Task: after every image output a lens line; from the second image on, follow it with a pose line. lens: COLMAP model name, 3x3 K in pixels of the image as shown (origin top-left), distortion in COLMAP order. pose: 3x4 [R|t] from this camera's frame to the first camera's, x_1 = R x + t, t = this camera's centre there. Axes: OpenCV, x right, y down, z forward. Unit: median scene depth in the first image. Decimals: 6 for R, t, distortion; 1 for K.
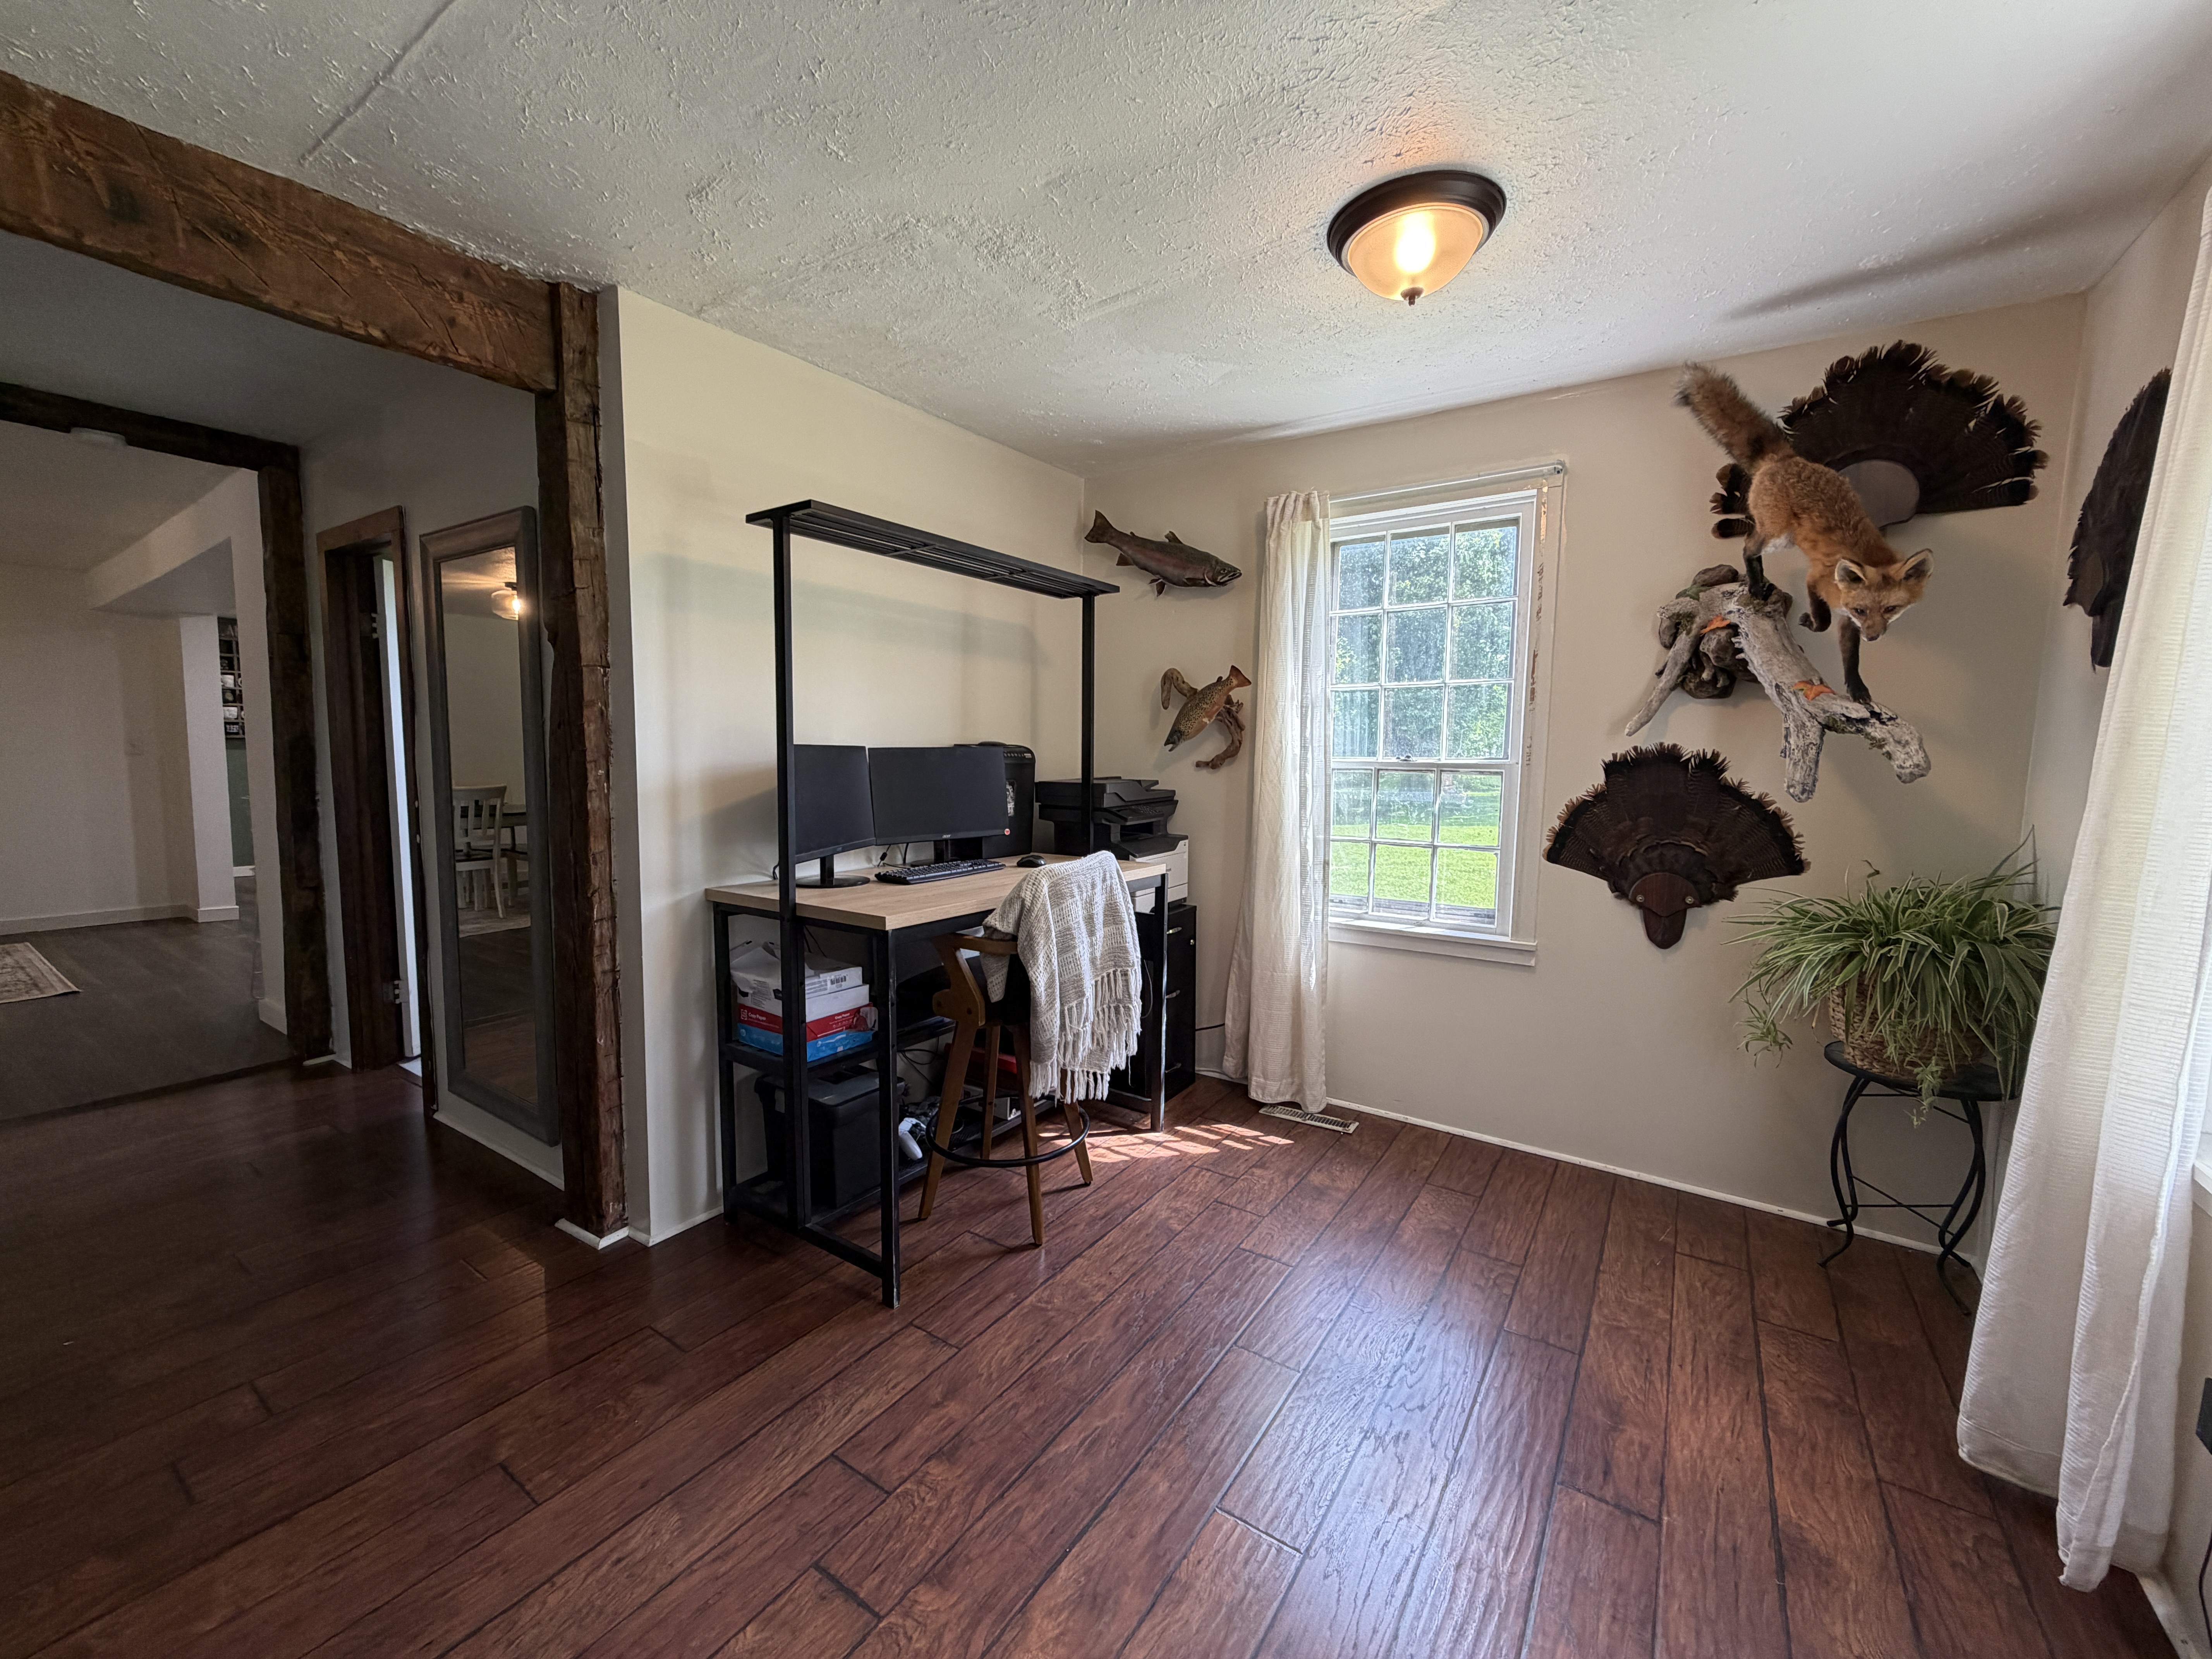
lens RADIAL K [[879.4, 0, 1100.2], [0, 879.4, 830.7], [0, 0, 1]] dist [-0.000082, 0.000335]
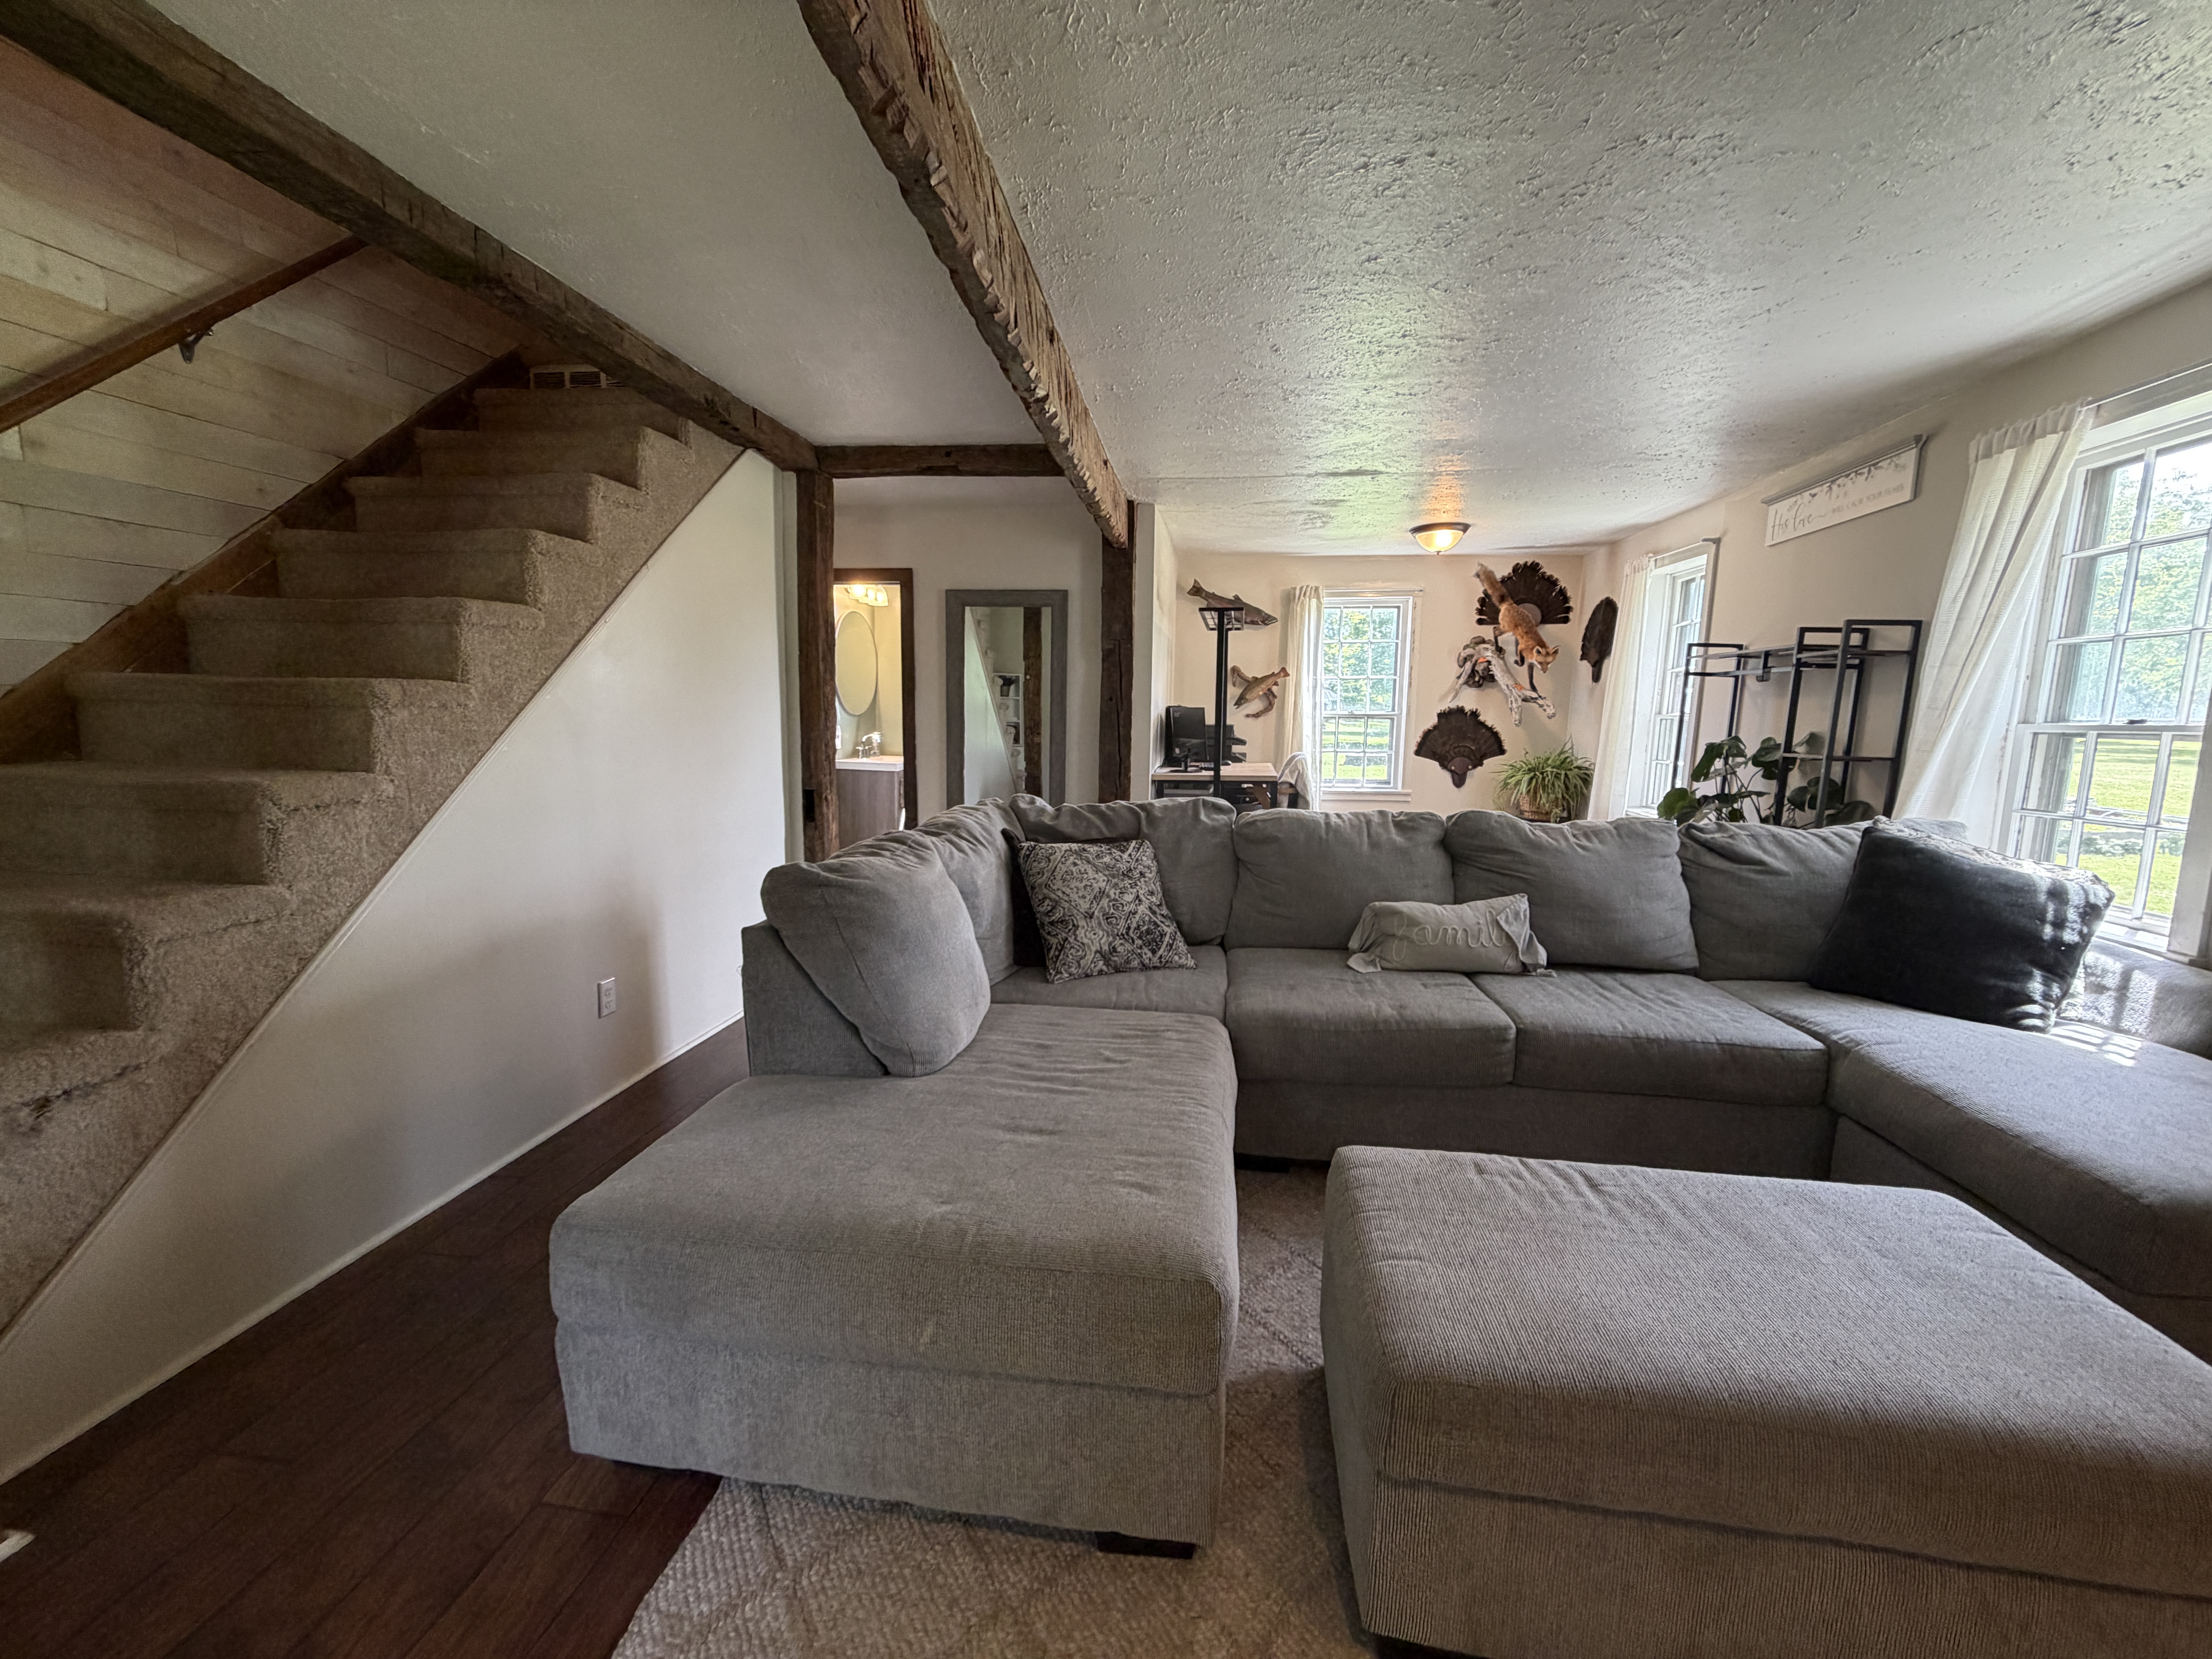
lens RADIAL K [[879.4, 0, 1106.3], [0, 879.4, 831.8], [0, 0, 1]] dist [-0.000082, 0.000335]
pose [[0.891568, -0.069634, 0.447502, -1.445984], [0.044620, 0.996807, 0.066212, 0.050662], [-0.450684, -0.039065, 0.891829, -0.818423]]
